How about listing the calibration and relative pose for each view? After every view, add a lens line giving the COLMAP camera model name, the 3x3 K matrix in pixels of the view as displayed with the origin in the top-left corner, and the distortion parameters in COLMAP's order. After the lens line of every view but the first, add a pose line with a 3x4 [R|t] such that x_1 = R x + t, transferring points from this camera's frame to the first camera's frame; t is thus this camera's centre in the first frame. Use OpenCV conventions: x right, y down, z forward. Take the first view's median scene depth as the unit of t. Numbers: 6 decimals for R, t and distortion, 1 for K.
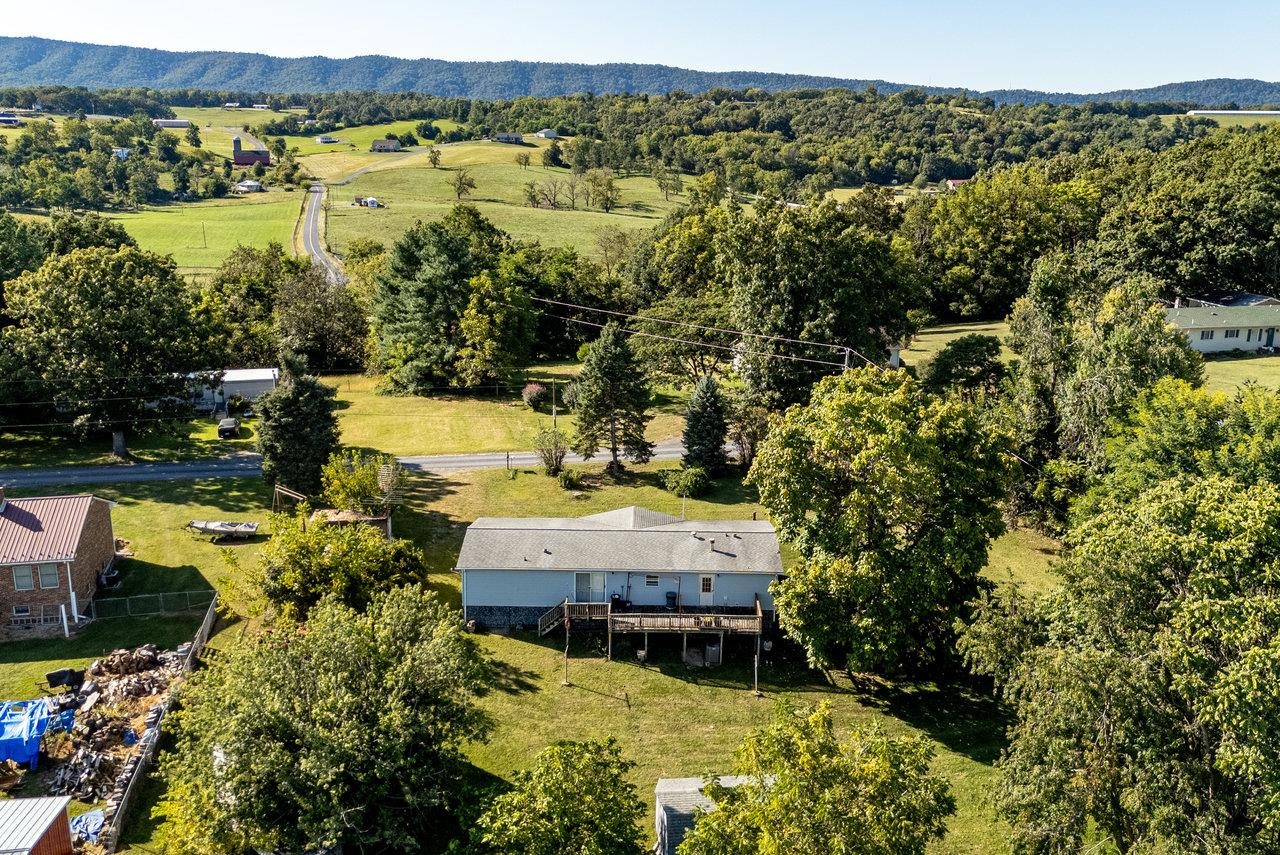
lens RADIAL K [[1128.6, 0, 643.5], [0, 1128.6, 414.1], [0, 0, 1]] dist [0.074223, -0.081059]
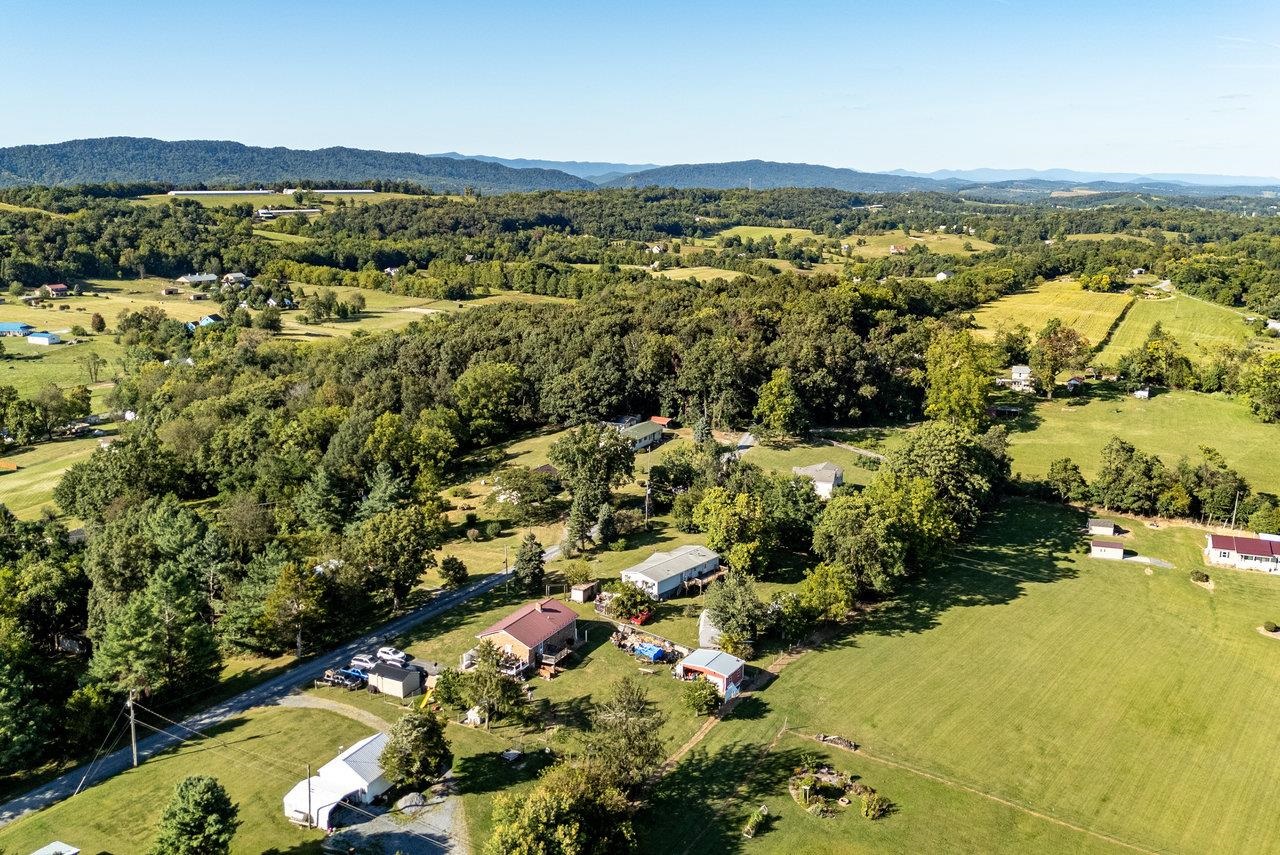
lens RADIAL K [[1158.5, 0, 643.9], [0, 1158.5, 403.9], [0, 0, 1]] dist [0.108063, -0.159954]
pose [[0.619561, -0.160236, 0.768420, -0.225381], [0.191420, 0.980230, 0.050066, -0.044757], [-0.761251, 0.116072, 0.637985, -0.091493]]
